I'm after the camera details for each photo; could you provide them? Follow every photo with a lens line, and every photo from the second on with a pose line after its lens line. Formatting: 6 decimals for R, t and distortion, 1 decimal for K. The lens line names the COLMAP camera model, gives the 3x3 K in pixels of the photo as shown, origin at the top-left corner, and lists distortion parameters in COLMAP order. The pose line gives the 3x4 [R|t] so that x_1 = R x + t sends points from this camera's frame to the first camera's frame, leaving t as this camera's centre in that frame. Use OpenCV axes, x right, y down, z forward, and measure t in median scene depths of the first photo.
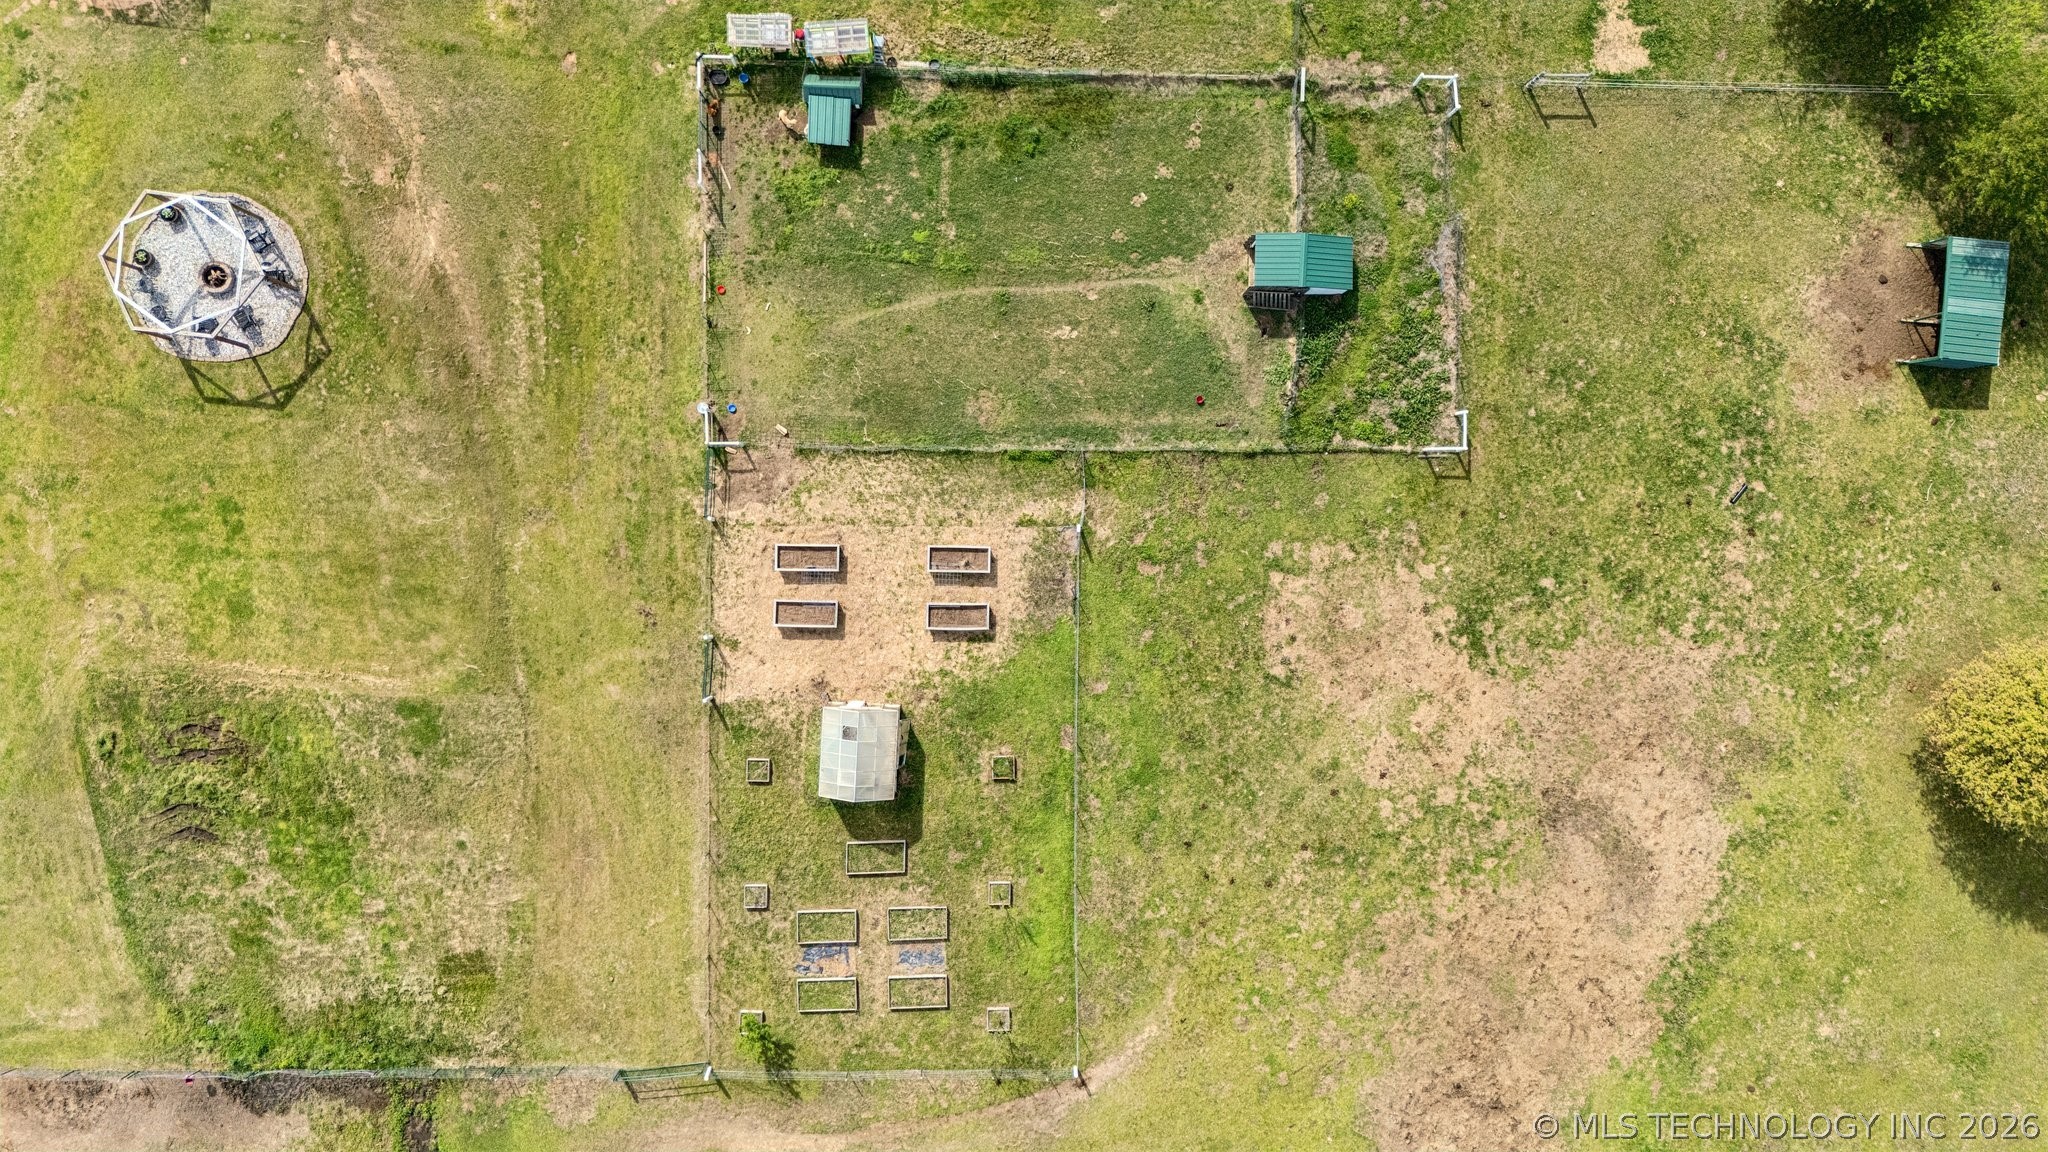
lens RADIAL K [[1438.0, 0, 1024.0], [0, 1438.0, 576.0], [0, 0, 1]] dist [0.106735, -0.162910]
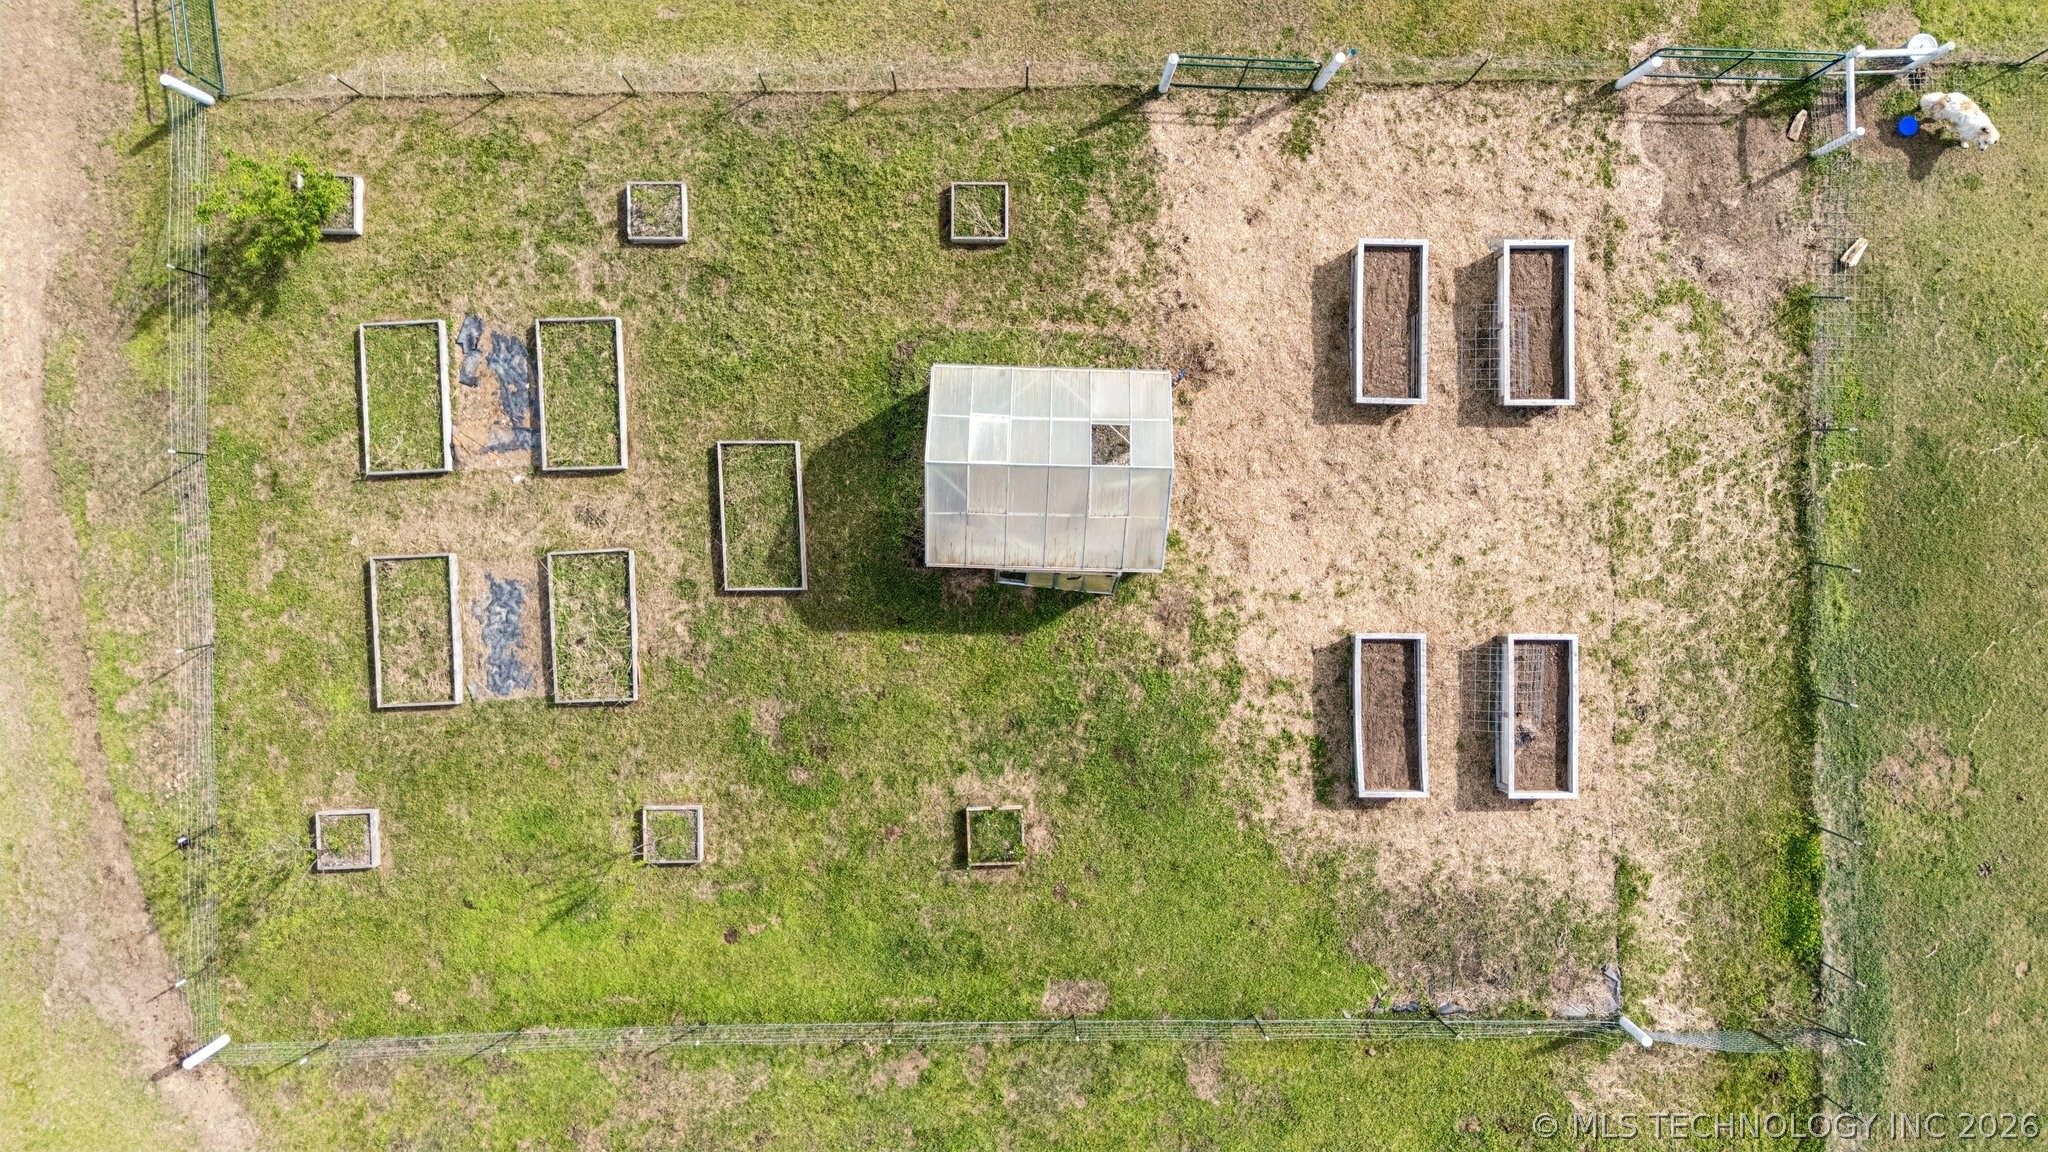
lens RADIAL K [[1438.0, 0, 1024.0], [0, 1438.0, 576.0], [0, 0, 1]] dist [0.106735, -0.162910]
pose [[0.020858, 0.999462, -0.025329, -0.074815], [-0.999524, 0.020271, -0.023246, 0.133091], [-0.022720, 0.025802, 0.999409, 0.608104]]
